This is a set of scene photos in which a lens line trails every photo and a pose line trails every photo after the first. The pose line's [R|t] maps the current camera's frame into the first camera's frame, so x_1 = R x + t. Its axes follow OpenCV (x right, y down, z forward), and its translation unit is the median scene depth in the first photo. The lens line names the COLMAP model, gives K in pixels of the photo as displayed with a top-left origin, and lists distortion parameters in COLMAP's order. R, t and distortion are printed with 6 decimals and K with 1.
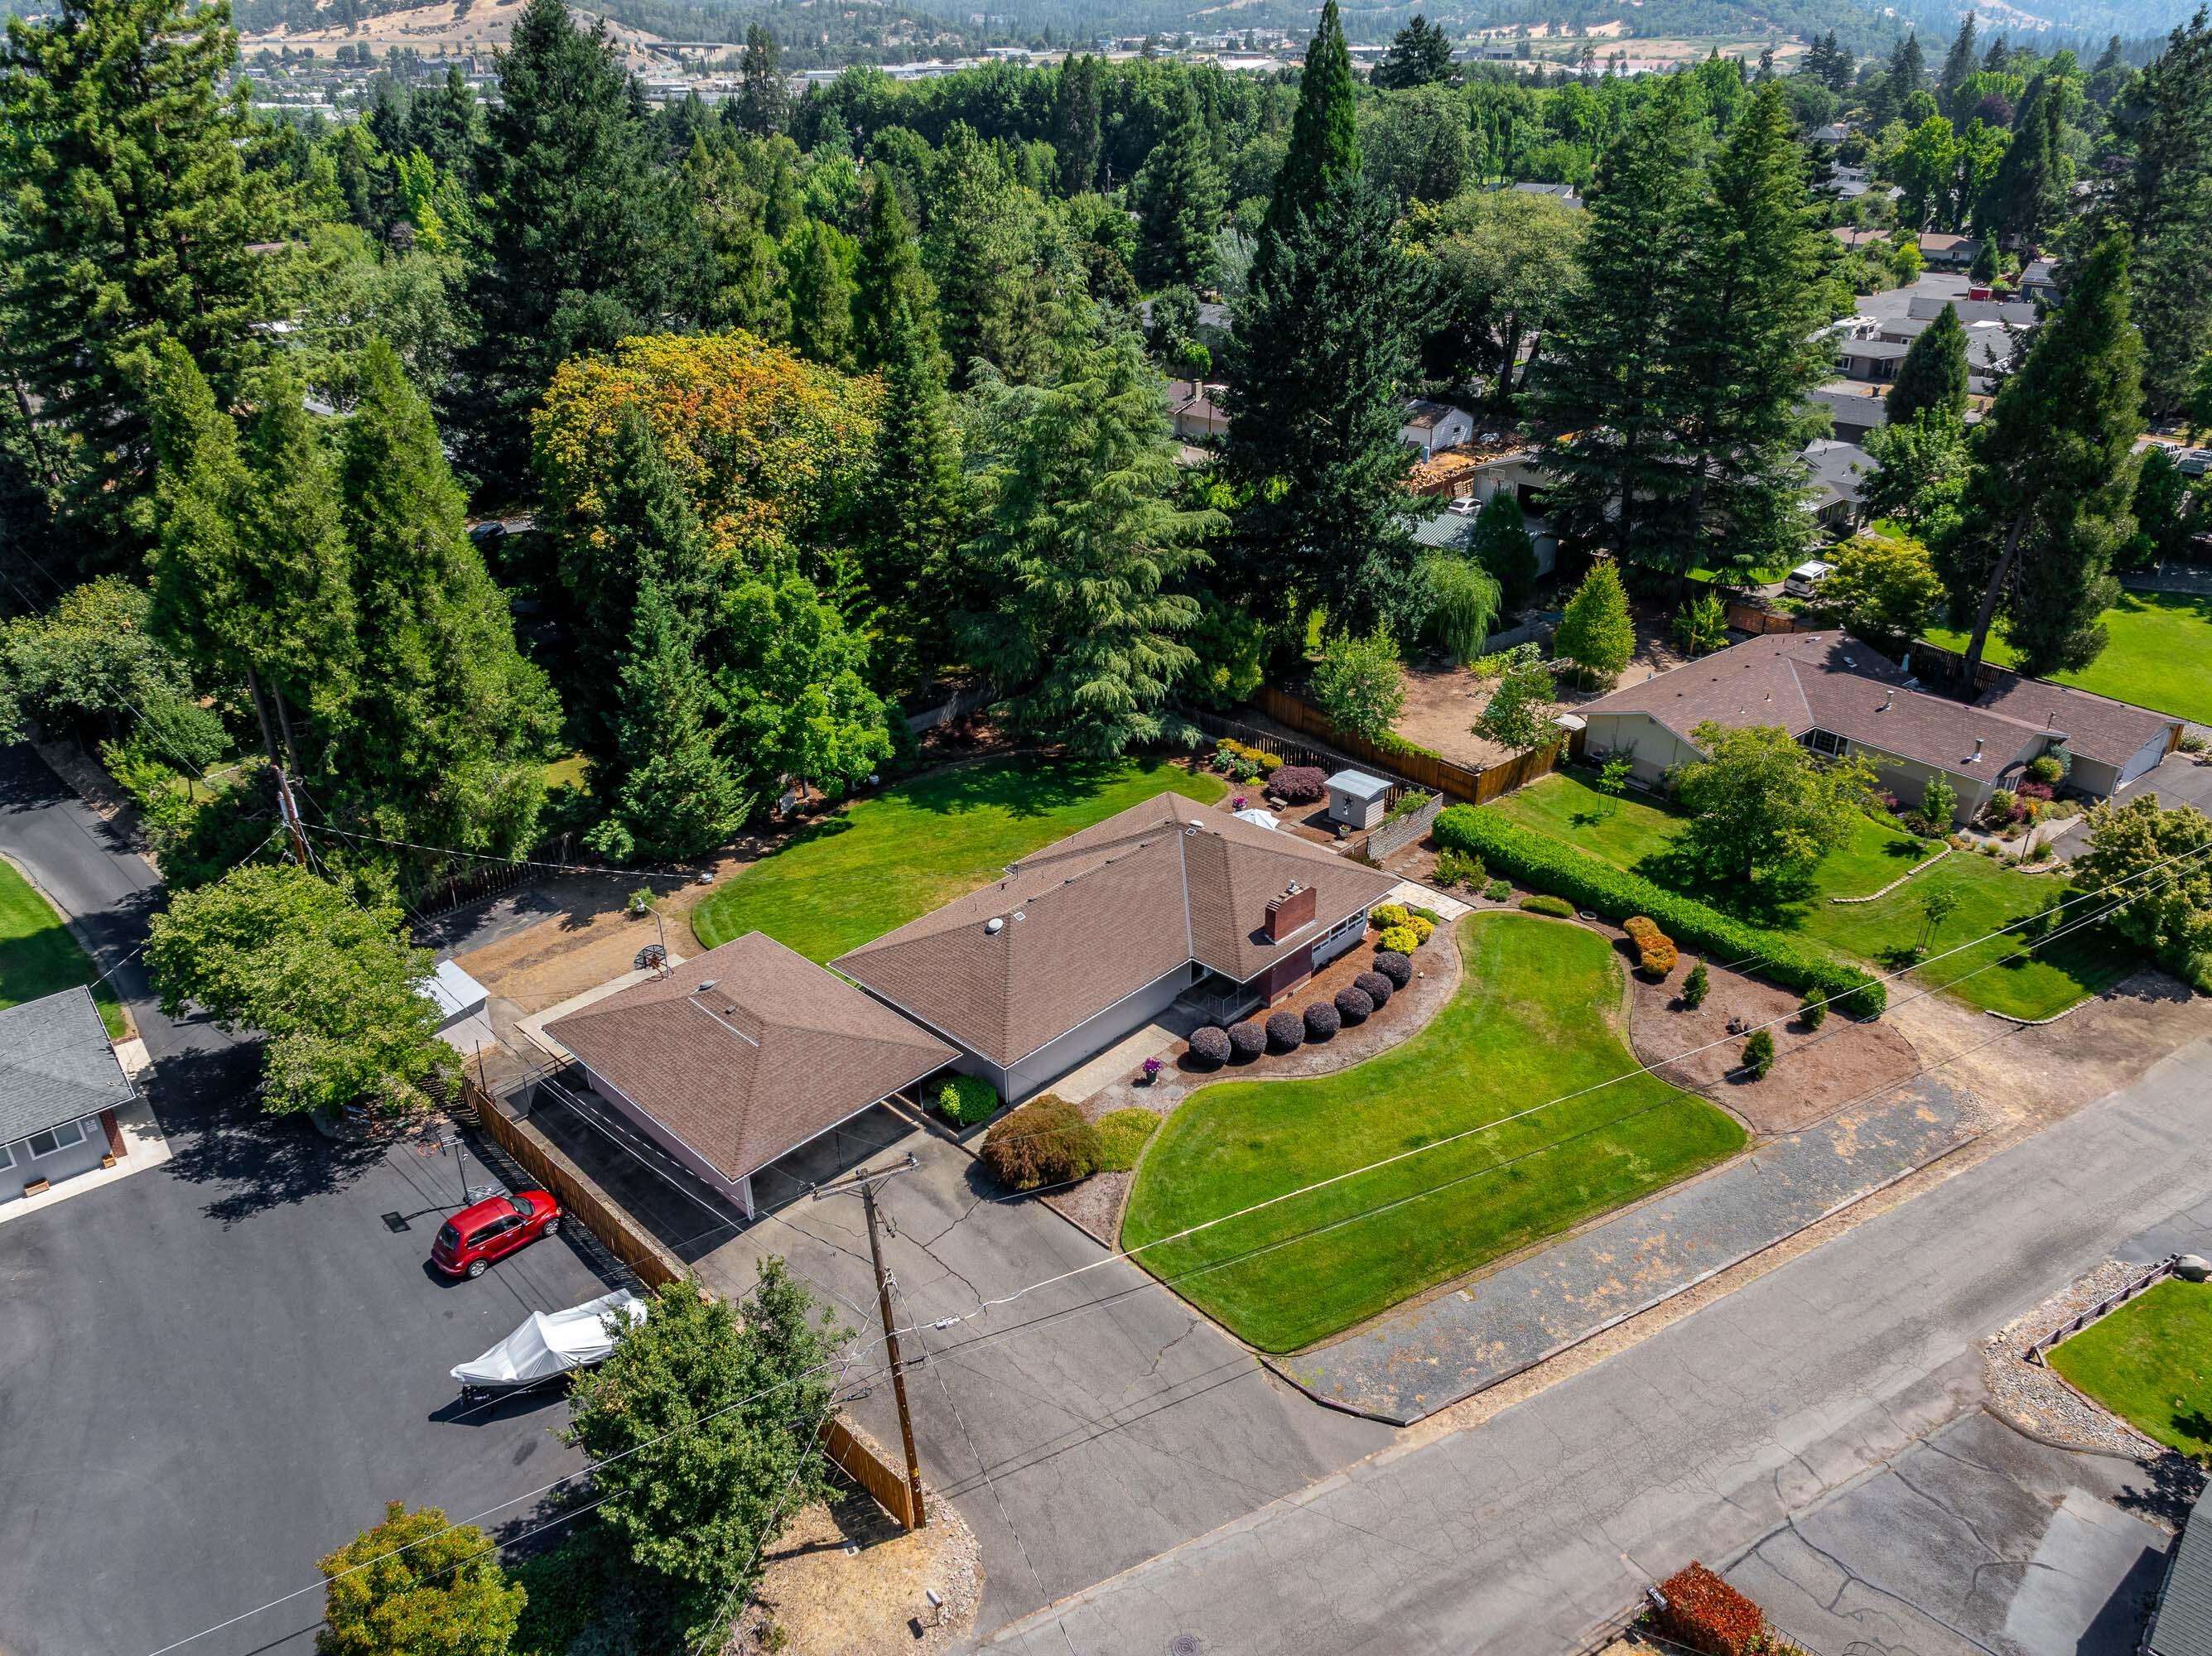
lens RADIAL K [[1578.3, 0, 1112.7], [0, 1578.3, 820.3], [0, 0, 1]] dist [-0.074667, 0.050782]
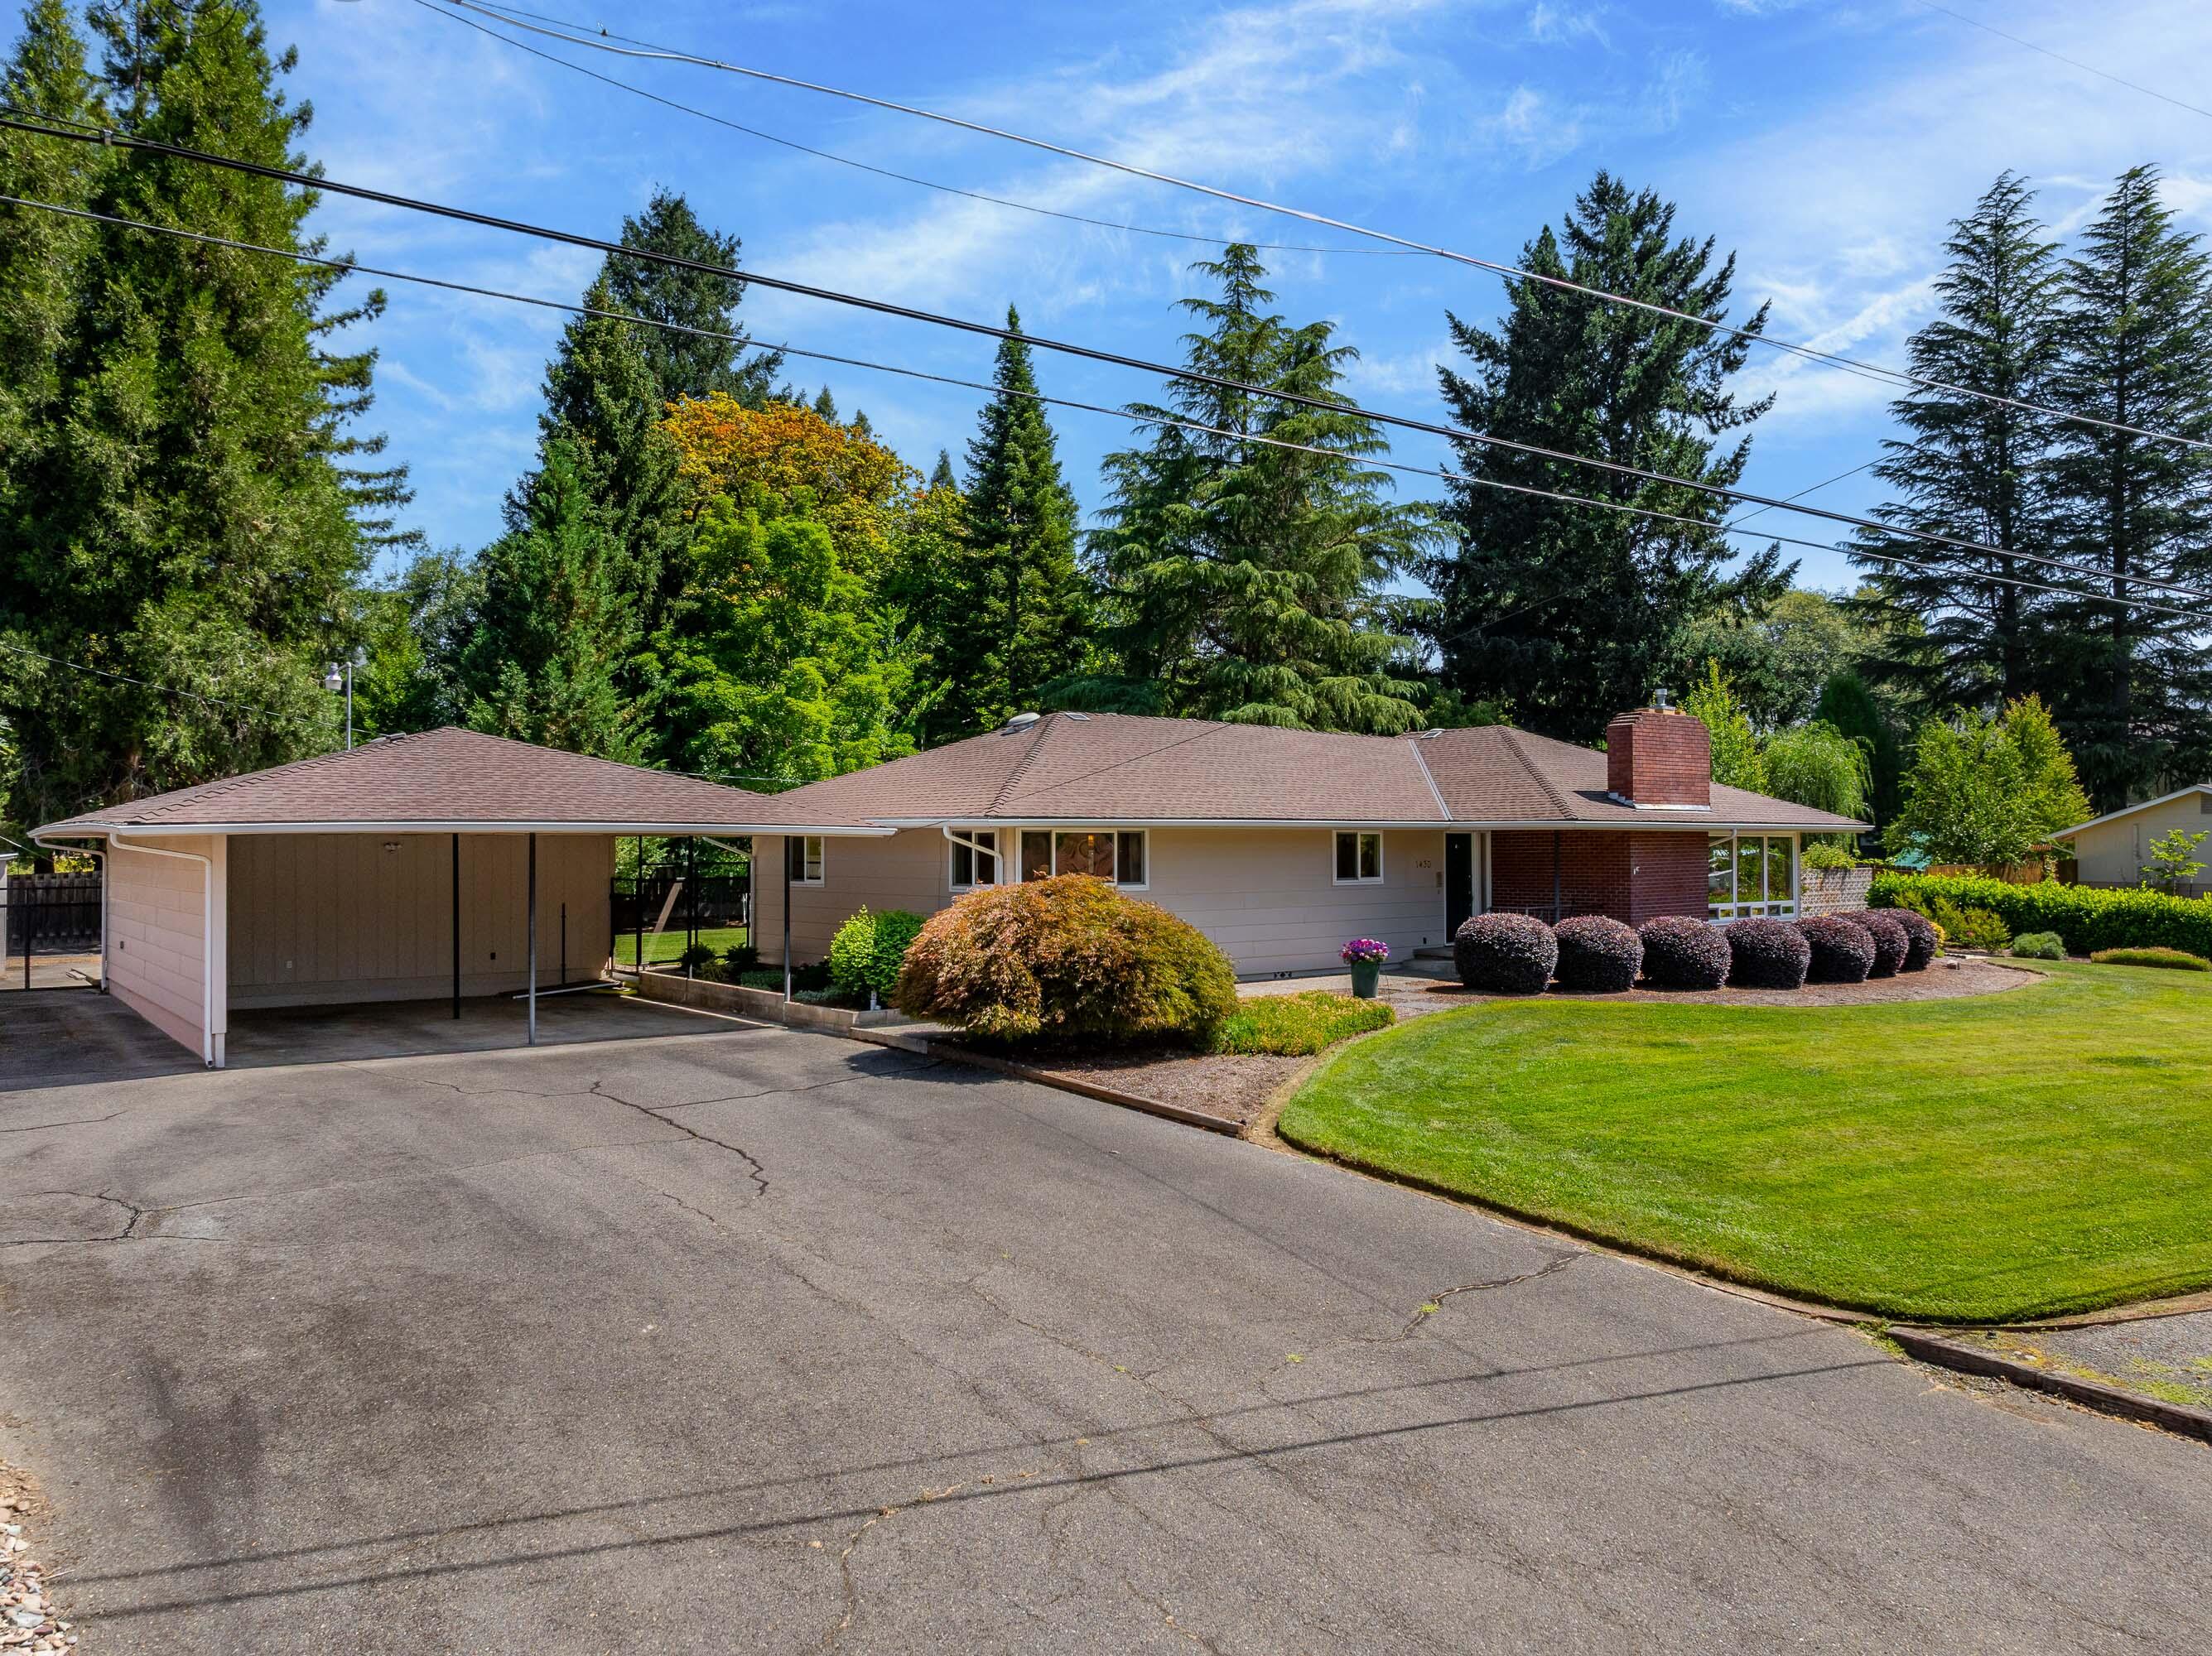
lens RADIAL K [[1578.3, 0, 1112.7], [0, 1578.3, 820.3], [0, 0, 1]] dist [-0.074667, 0.050782]
pose [[0.992862, 0.013073, -0.118547, 0.008603], [-0.066492, 0.885838, -0.459206, 0.320392], [0.099010, 0.463811, 0.880384, 0.626556]]
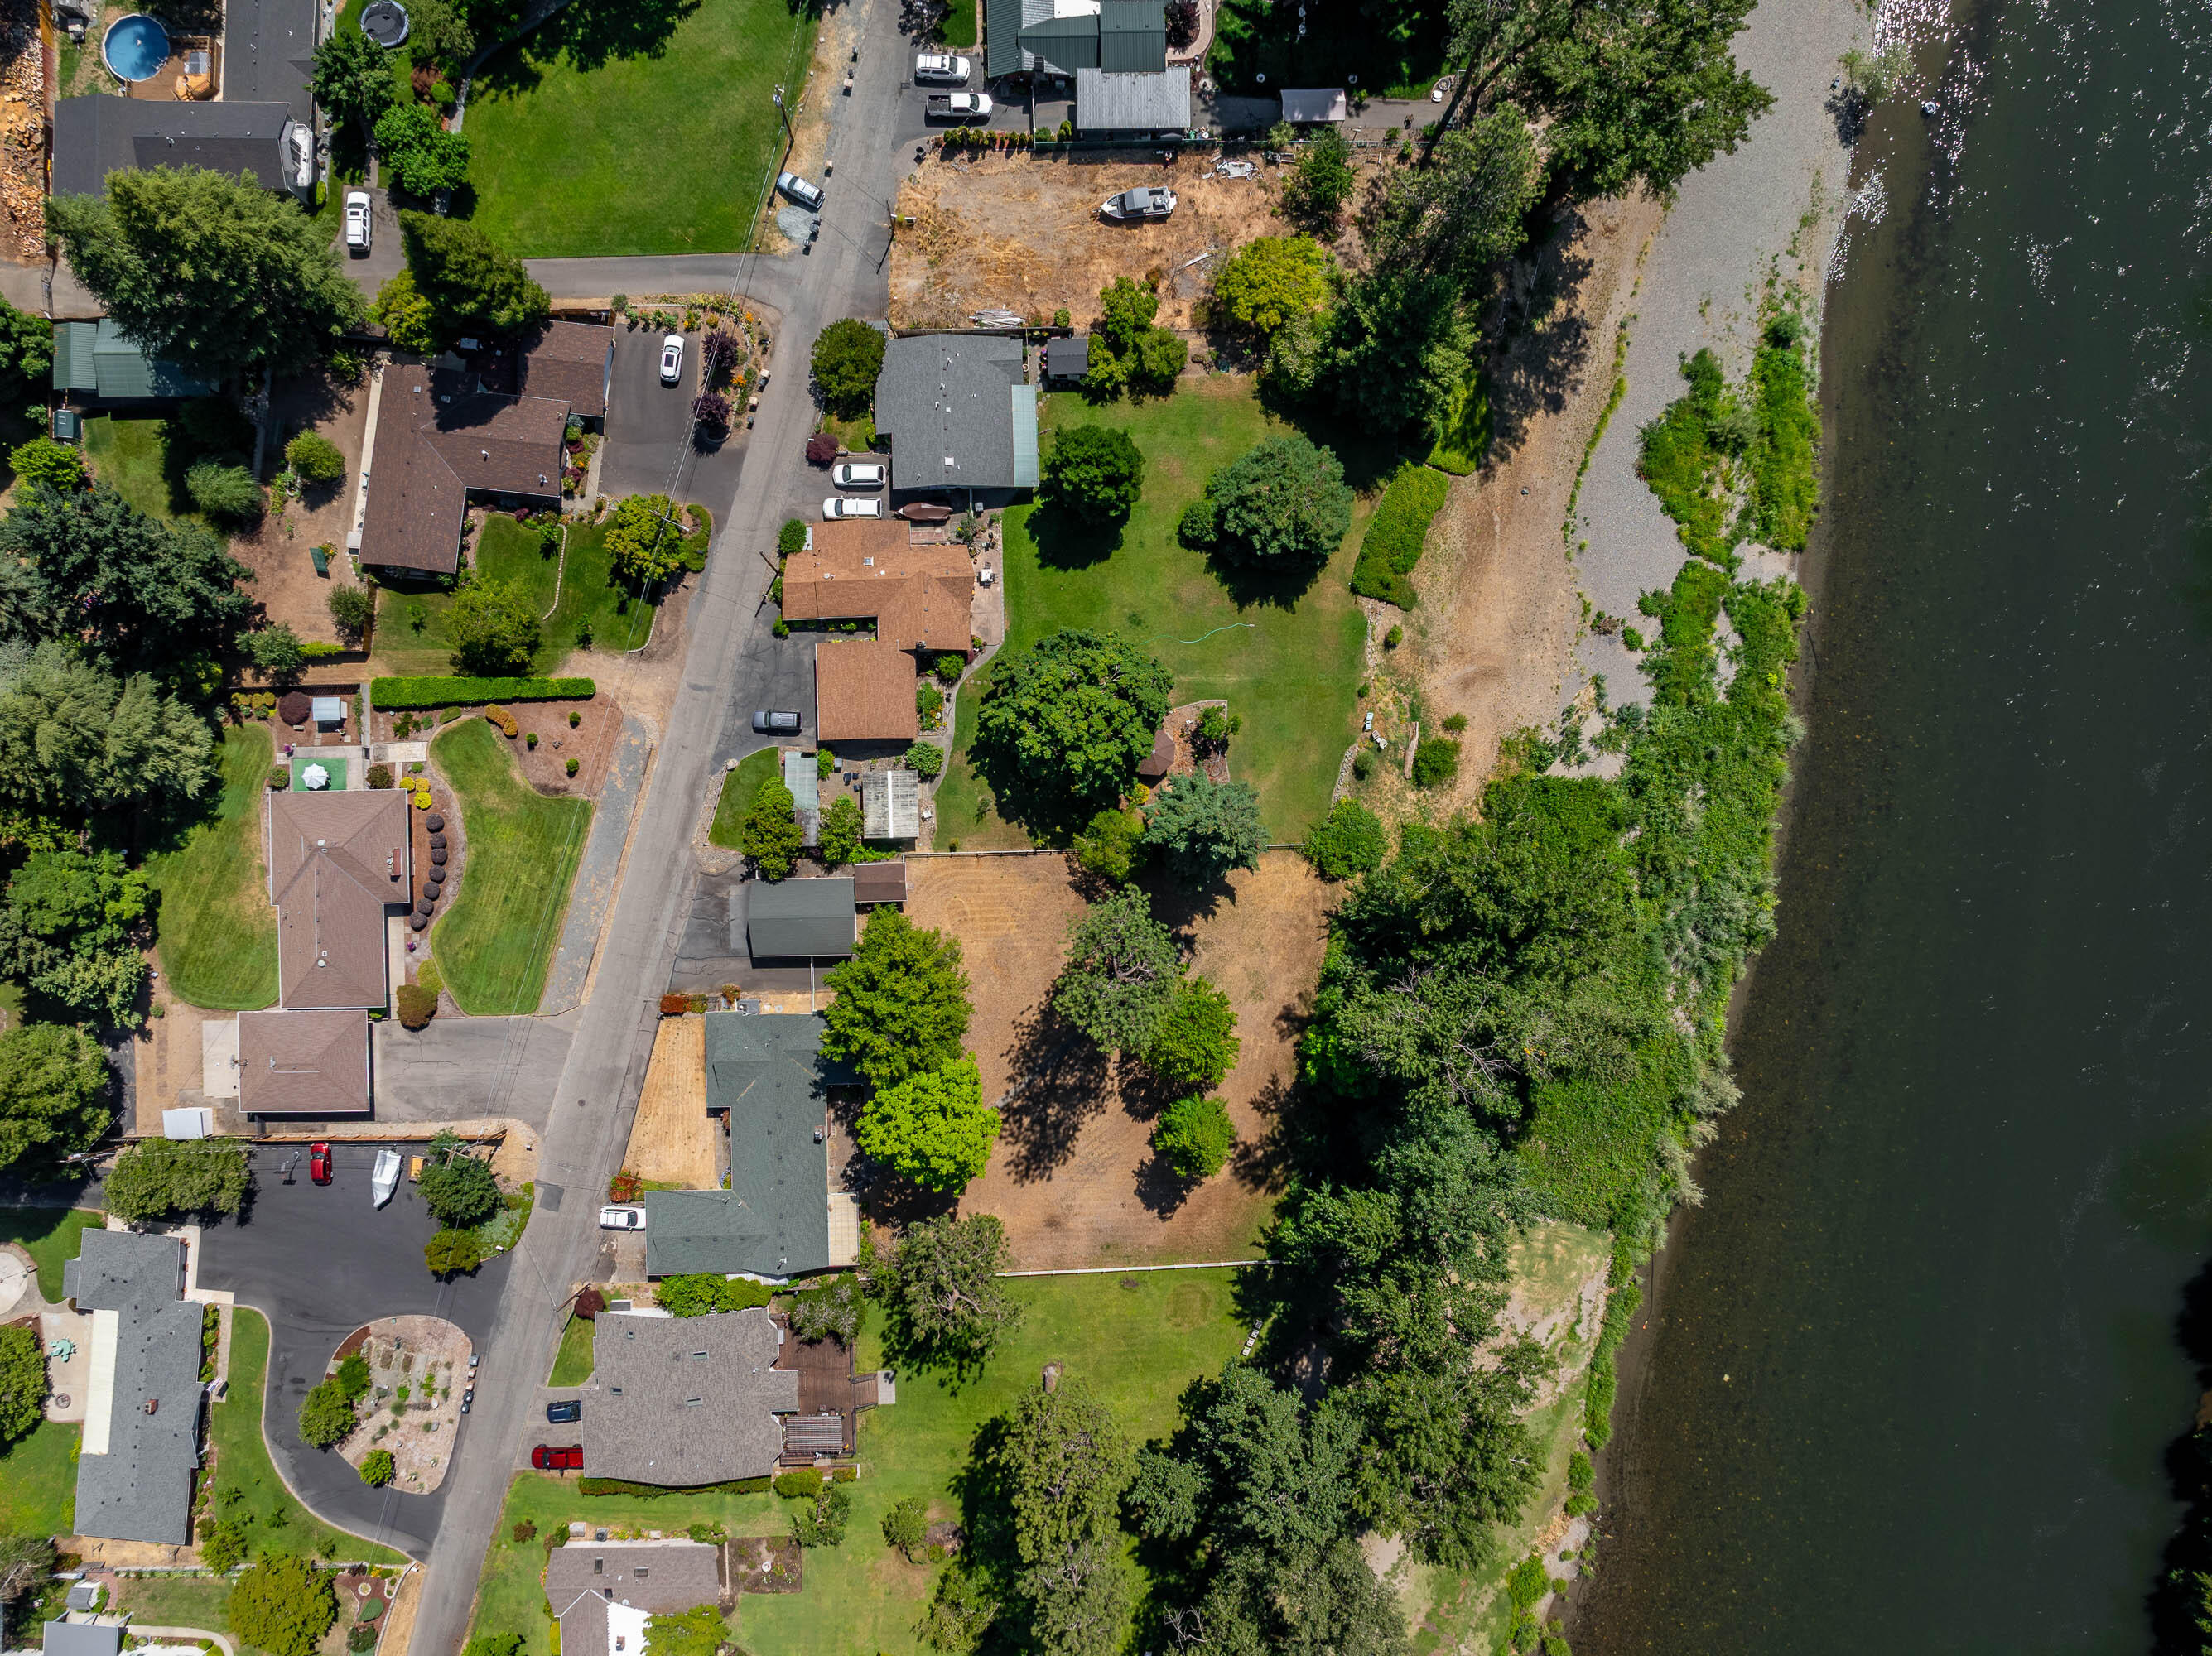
lens RADIAL K [[1550.0, 0, 1129.6], [0, 1550.0, 832.7], [0, 0, 1]] dist [-0.040488, -0.000385]
pose [[0.706501, -0.707487, 0.017851, 0.972031], [0.303847, 0.326011, 0.895206, -1.858666], [-0.639166, -0.627040, 0.445295, -0.798166]]
